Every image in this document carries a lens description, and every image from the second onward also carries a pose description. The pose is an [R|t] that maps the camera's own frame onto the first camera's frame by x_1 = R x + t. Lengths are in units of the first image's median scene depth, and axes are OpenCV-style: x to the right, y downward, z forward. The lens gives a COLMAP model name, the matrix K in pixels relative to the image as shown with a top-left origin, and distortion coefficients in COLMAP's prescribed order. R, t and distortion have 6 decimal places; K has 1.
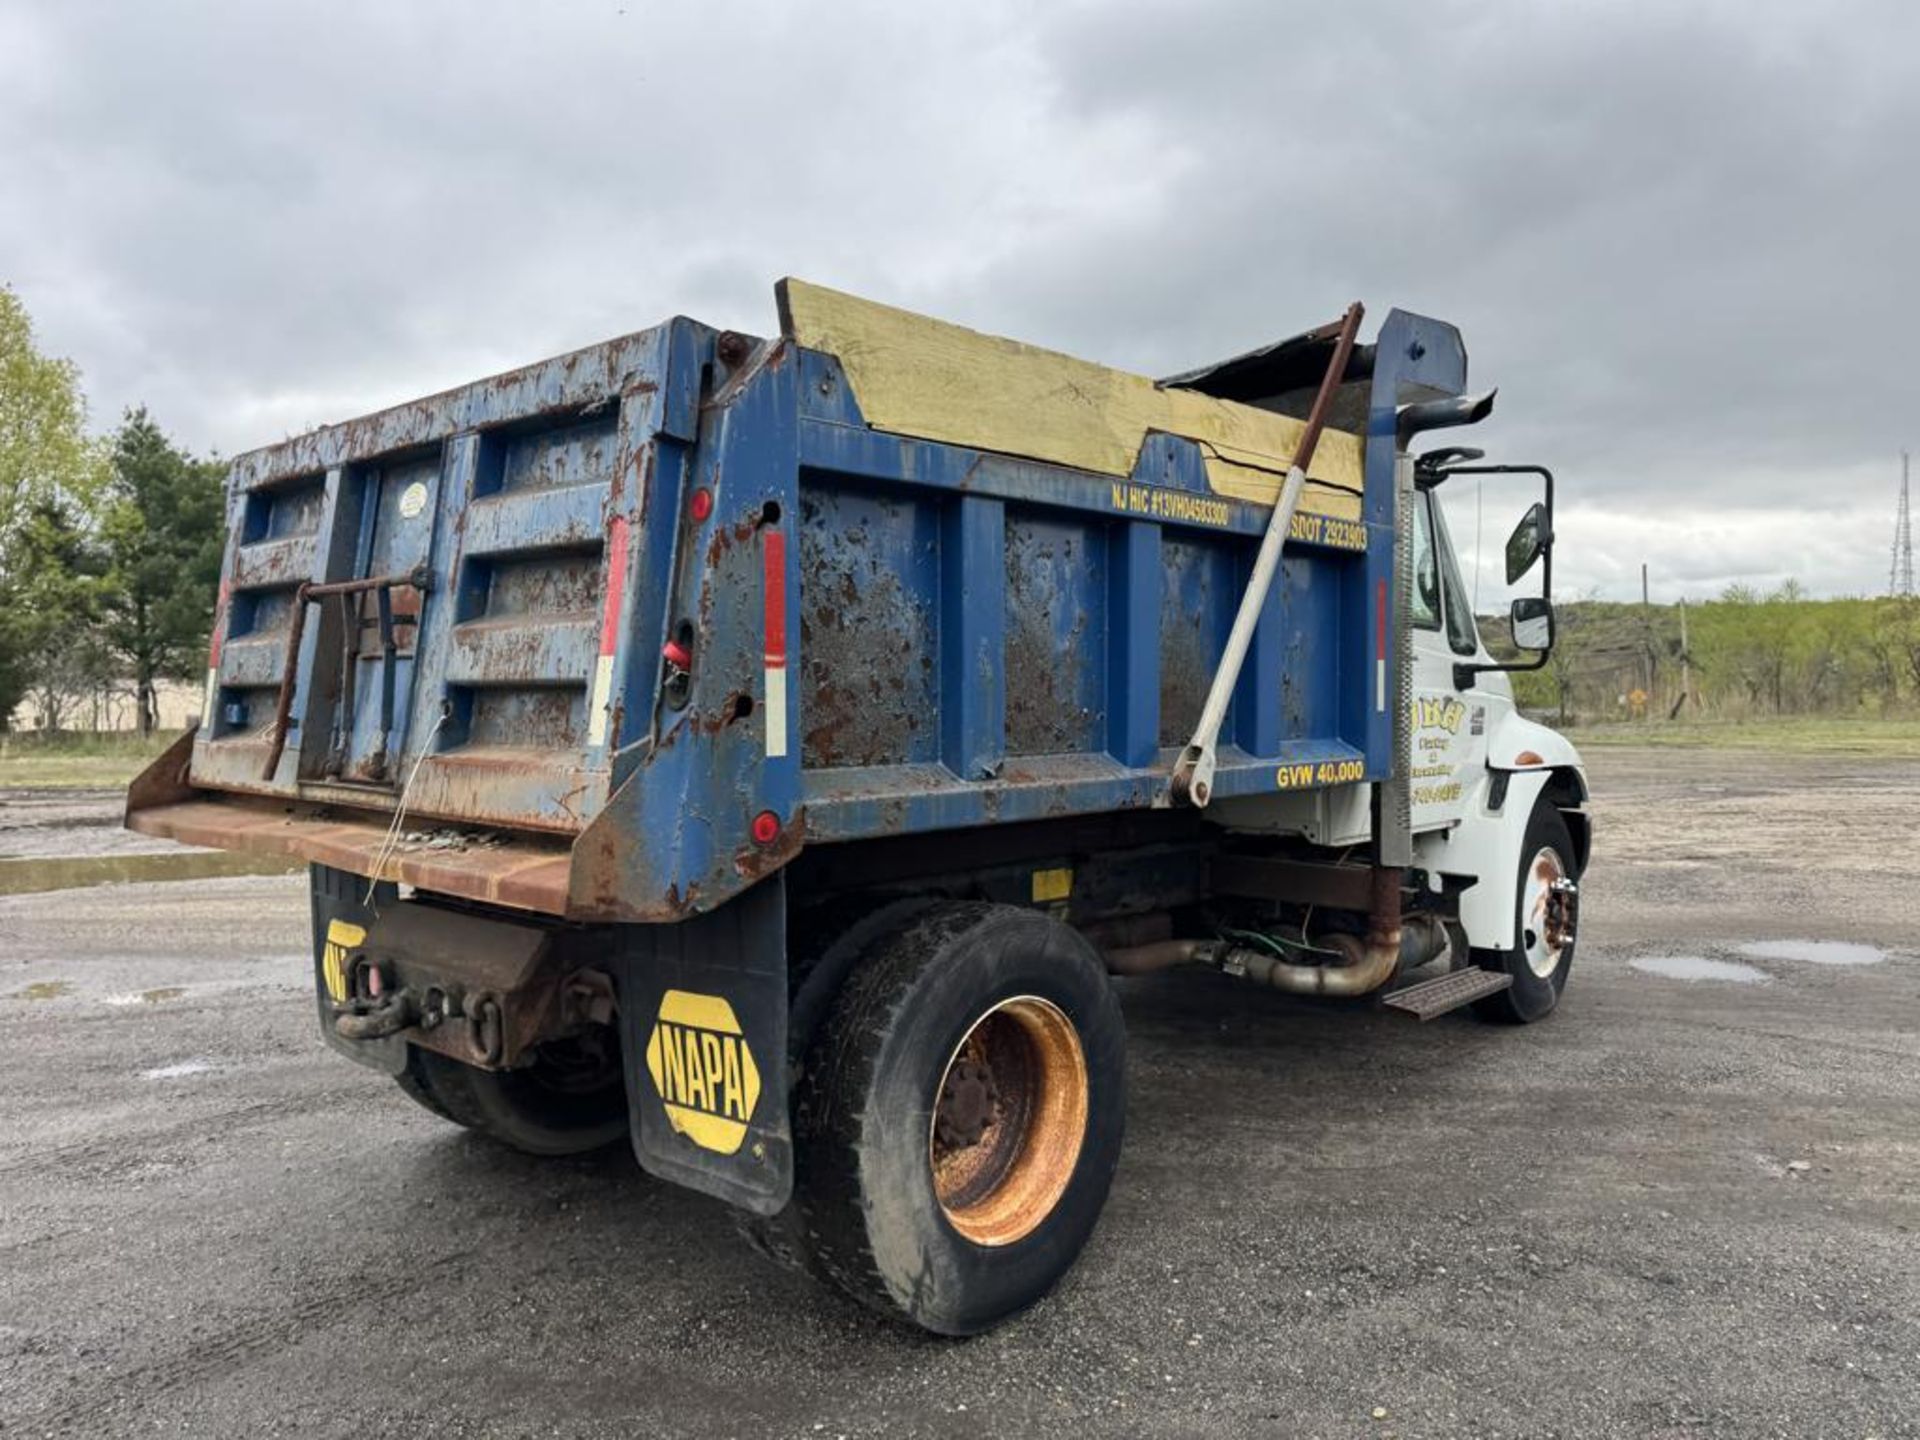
lens RADIAL K [[1326.7, 0, 960.0], [0, 1326.7, 720.0], [0, 0, 1]] dist [0.132077, -0.196730]
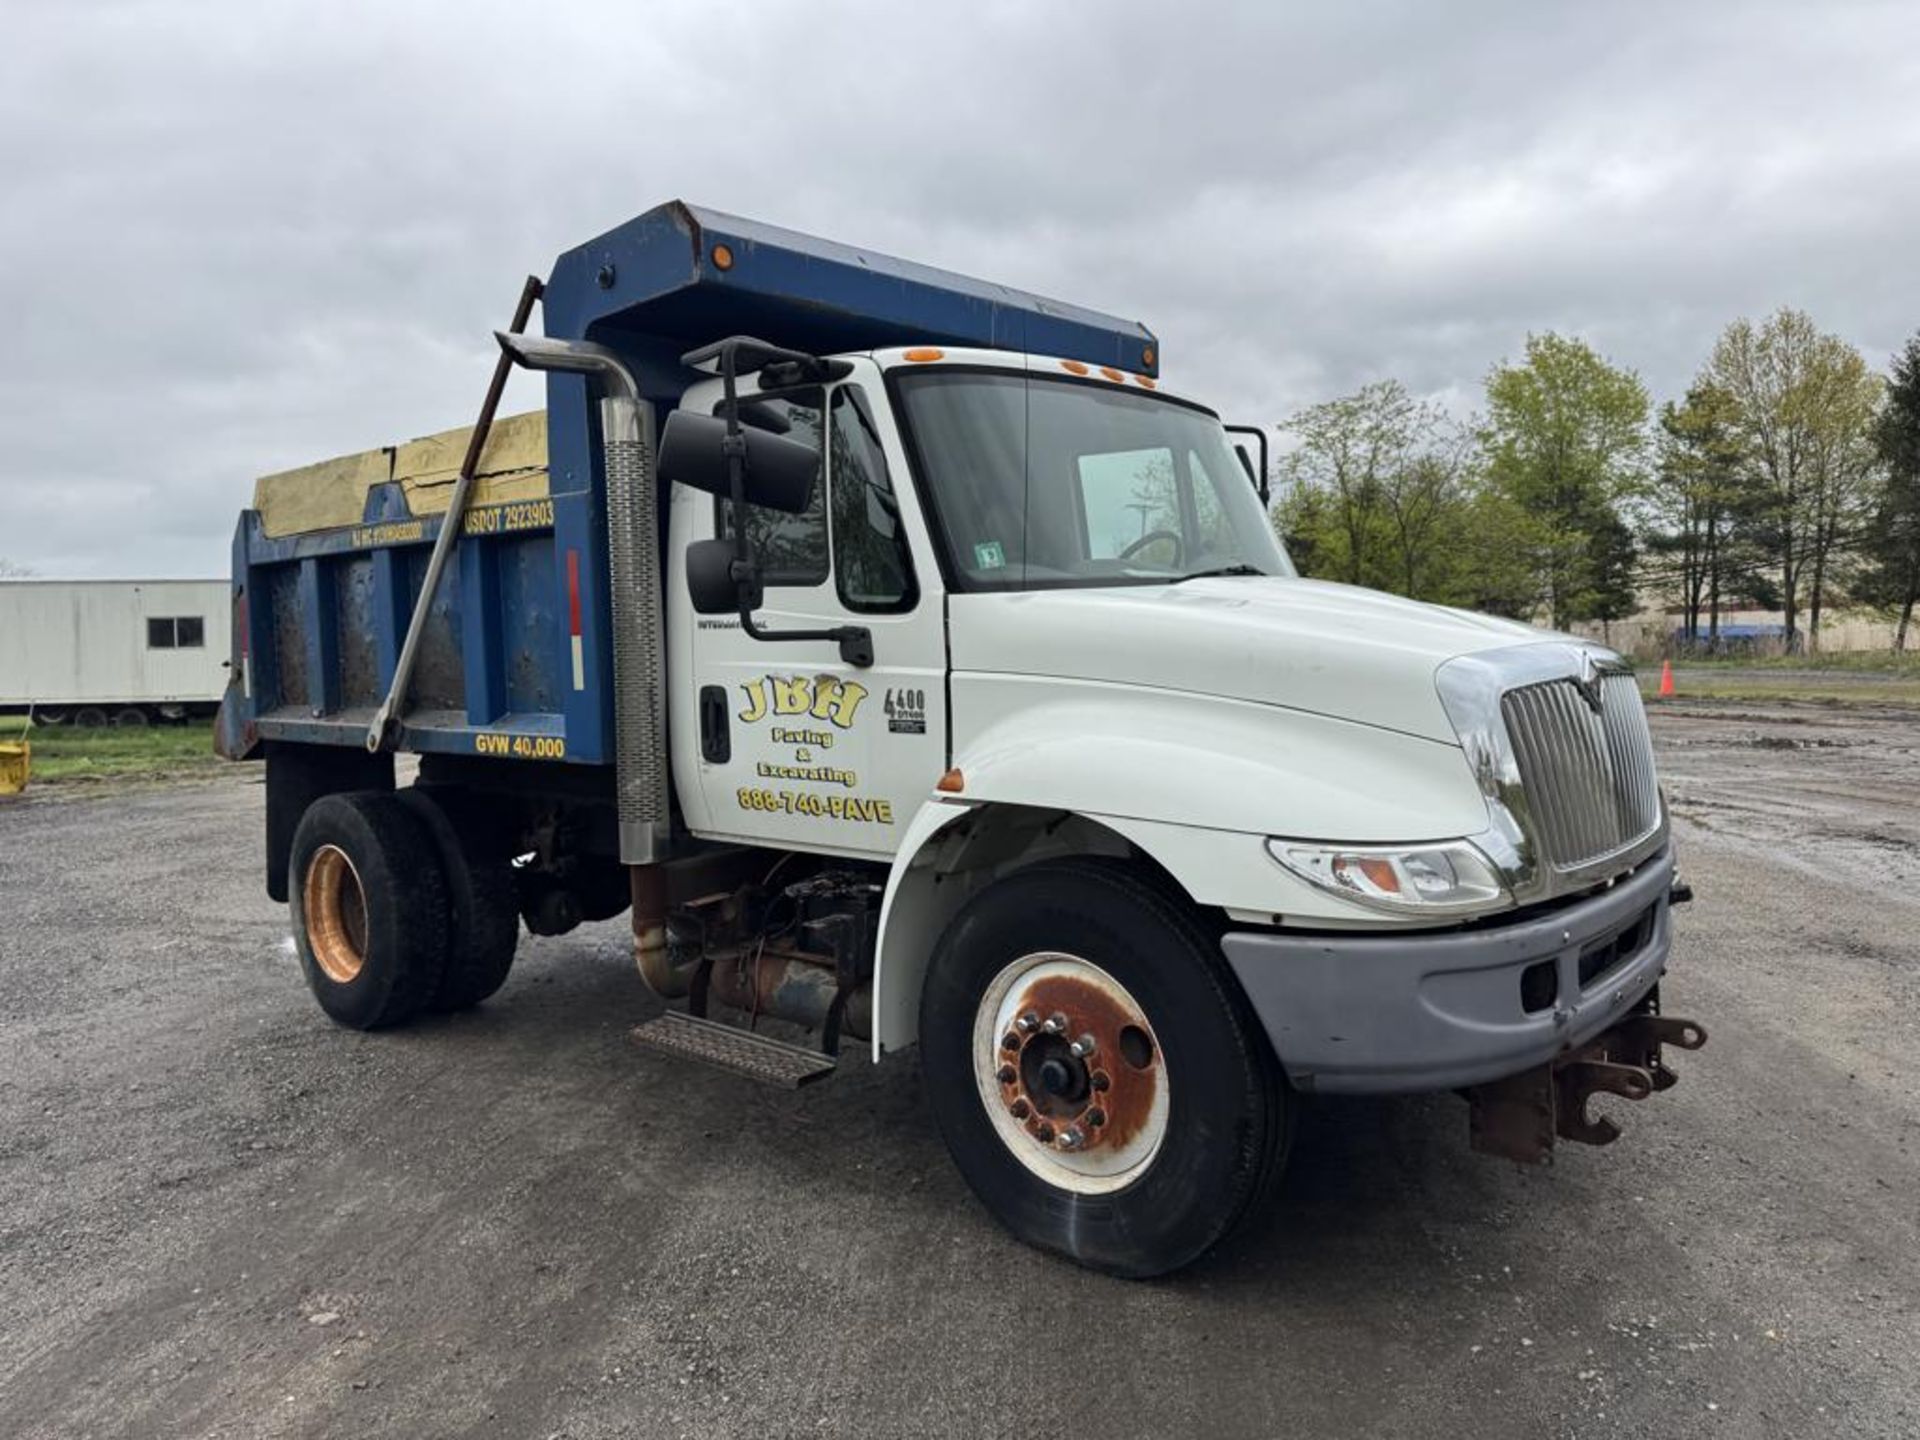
lens RADIAL K [[1326.7, 0, 960.0], [0, 1326.7, 720.0], [0, 0, 1]] dist [0.132077, -0.196730]
pose [[0.025917, 0.065148, -0.997539, 1.598888], [0.004464, 0.997857, 0.065285, -0.058084], [0.999654, -0.006145, 0.025571, 1.572610]]
